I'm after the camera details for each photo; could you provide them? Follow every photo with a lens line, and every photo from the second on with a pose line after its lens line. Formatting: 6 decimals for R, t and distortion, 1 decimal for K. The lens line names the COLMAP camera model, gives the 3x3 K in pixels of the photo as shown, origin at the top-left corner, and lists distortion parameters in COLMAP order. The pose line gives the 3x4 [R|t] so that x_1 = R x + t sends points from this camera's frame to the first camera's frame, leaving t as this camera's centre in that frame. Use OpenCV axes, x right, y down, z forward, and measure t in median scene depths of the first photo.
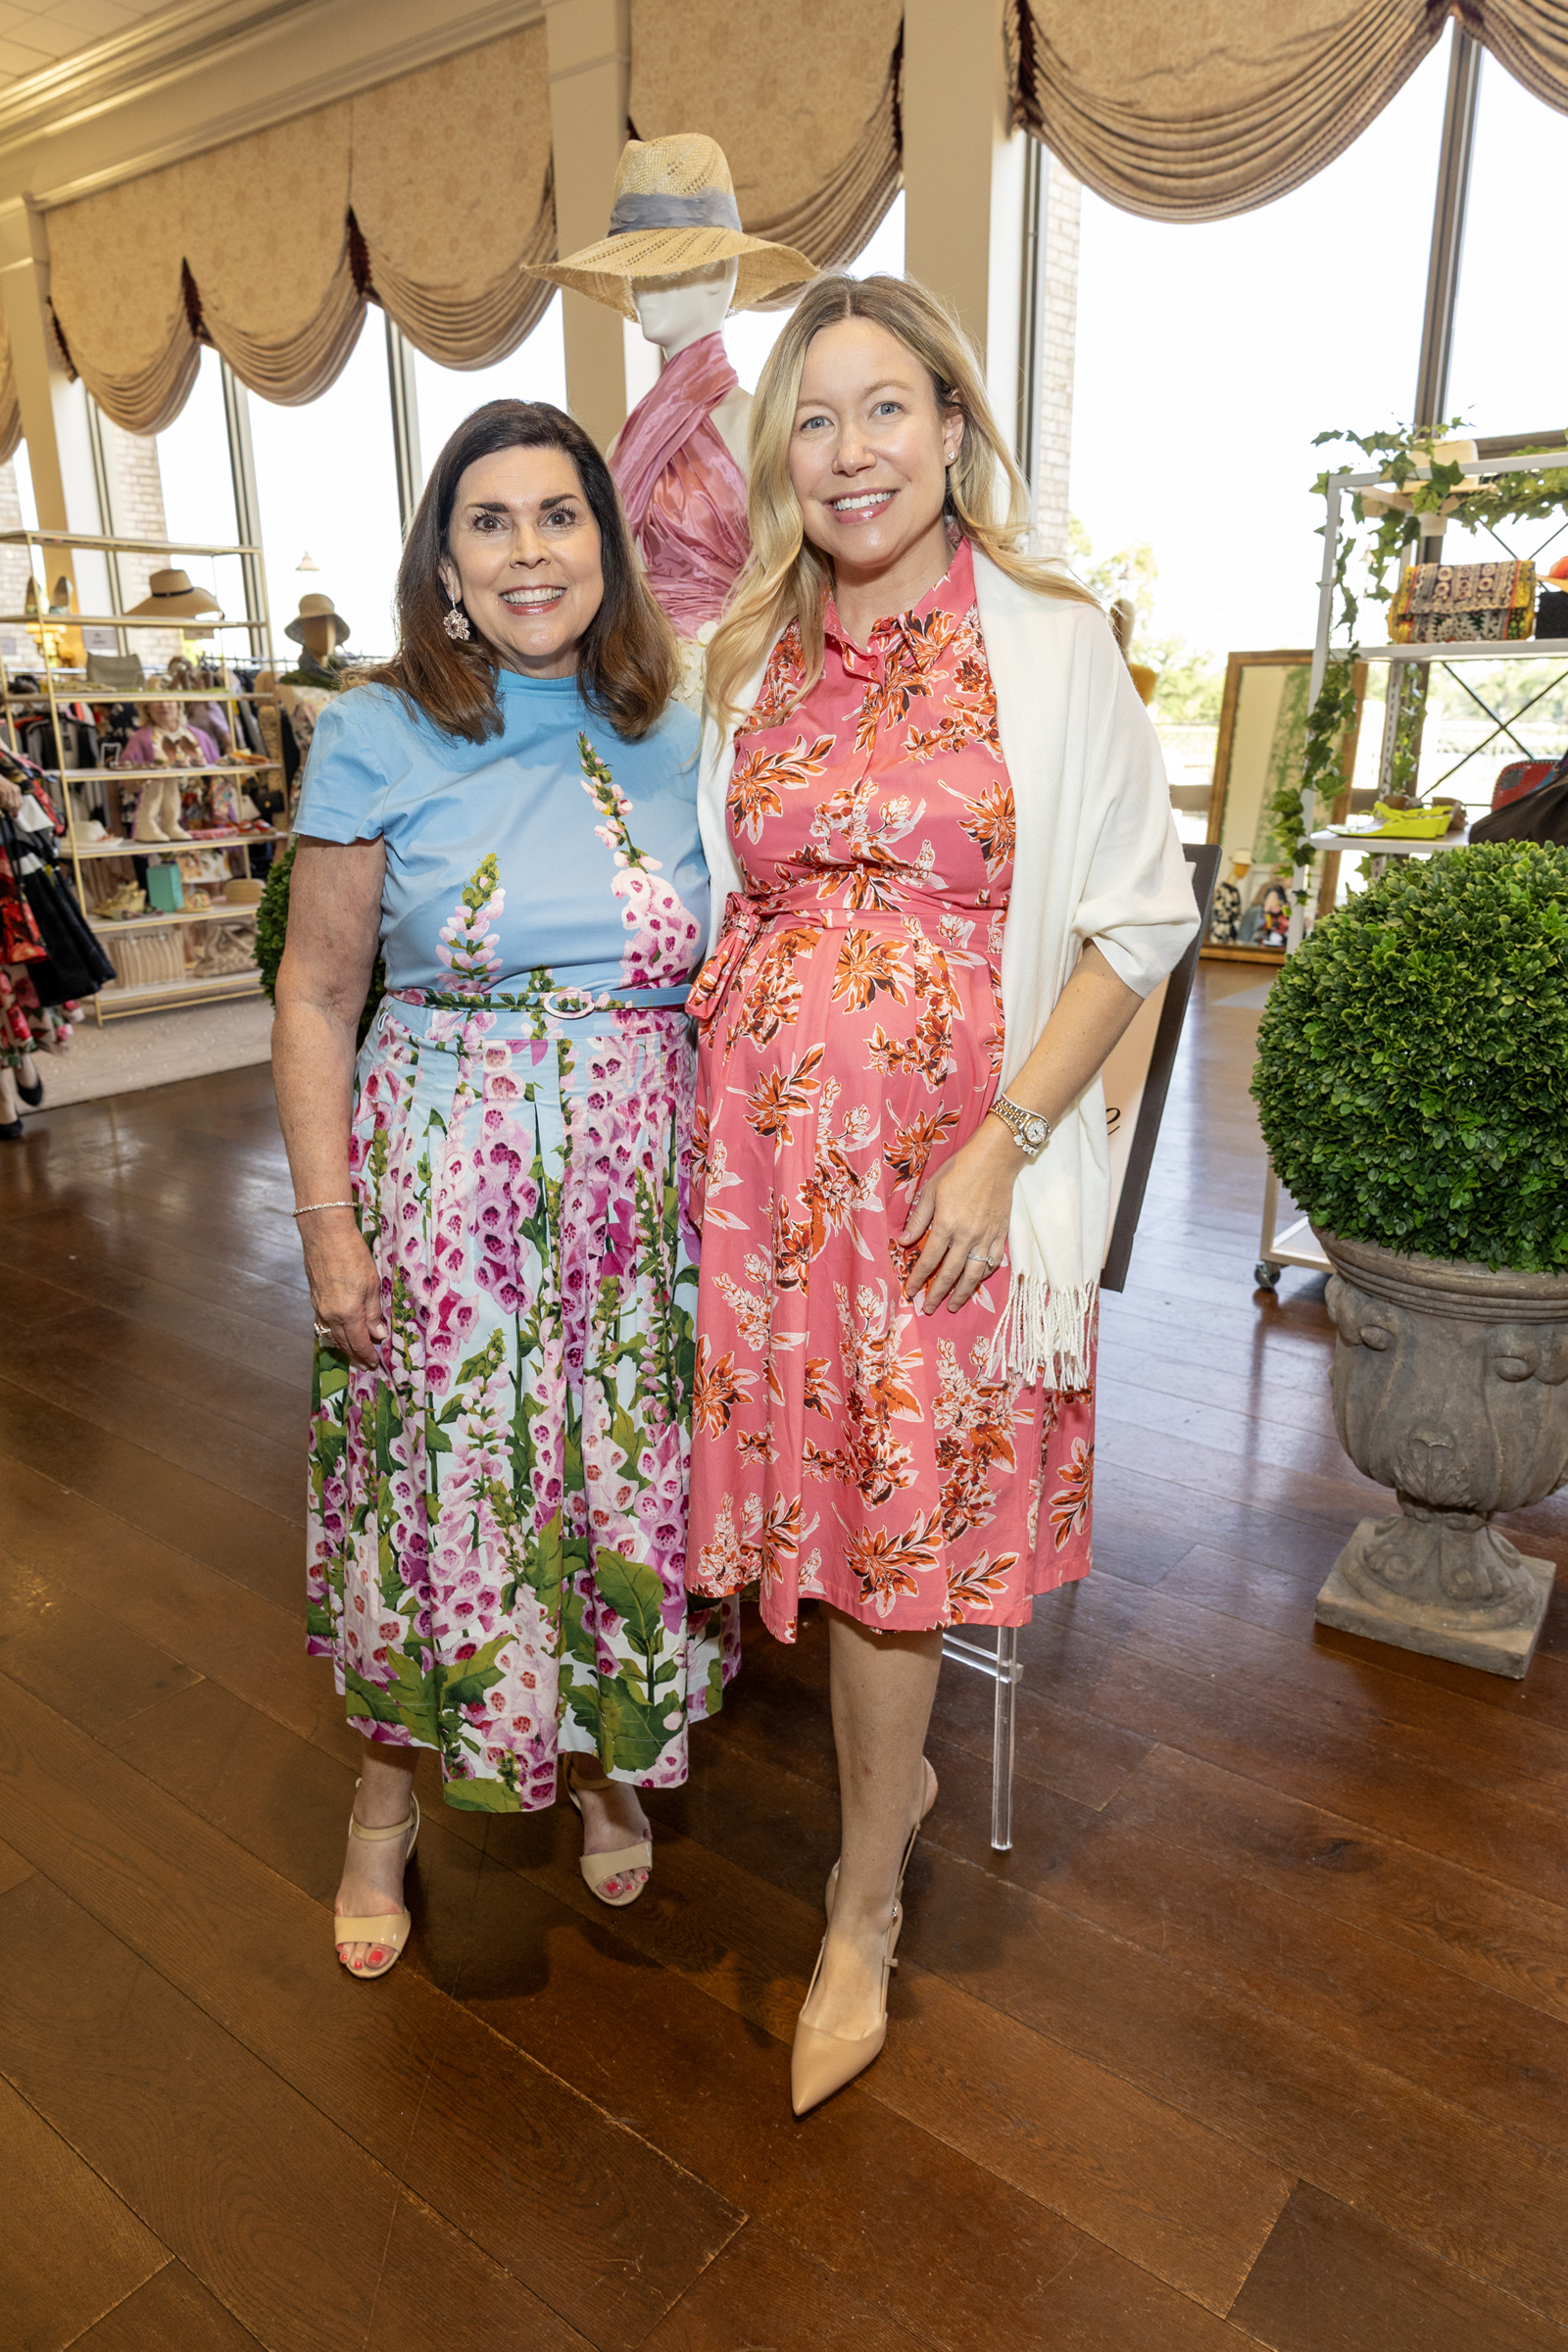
lens RADIAL K [[1608.3, 0, 784.0], [0, 1608.3, 1176.0], [0, 0, 1]] dist [-0.005521, -0.004275]
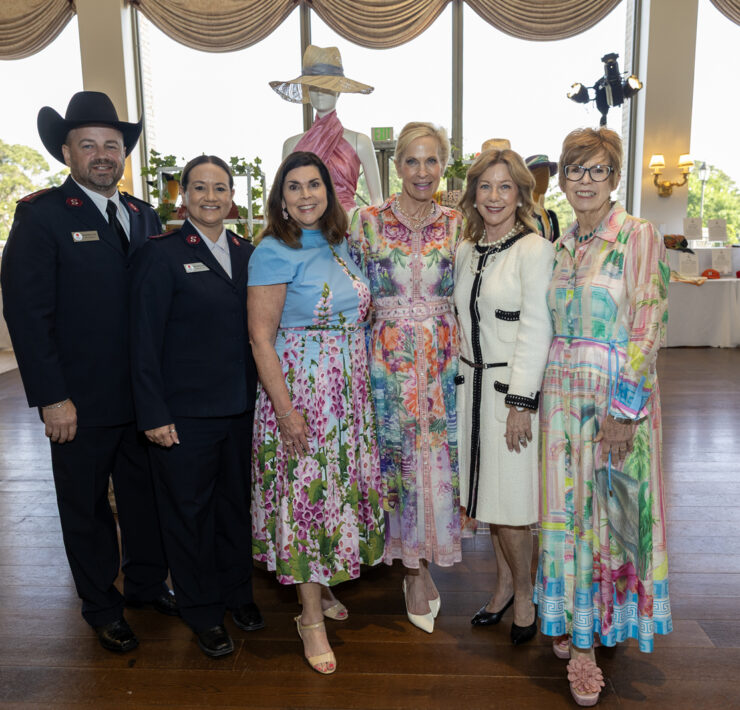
lens RADIAL K [[756.0, 0, 370.0], [0, 756.0, 355.0], [0, 0, 1]] dist [-0.004525, -0.010290]
pose [[0.827226, -0.098610, 0.553149, -0.952611], [0.162900, 0.984286, -0.068145, 0.072096], [-0.537737, 0.146480, 0.830291, -0.337476]]
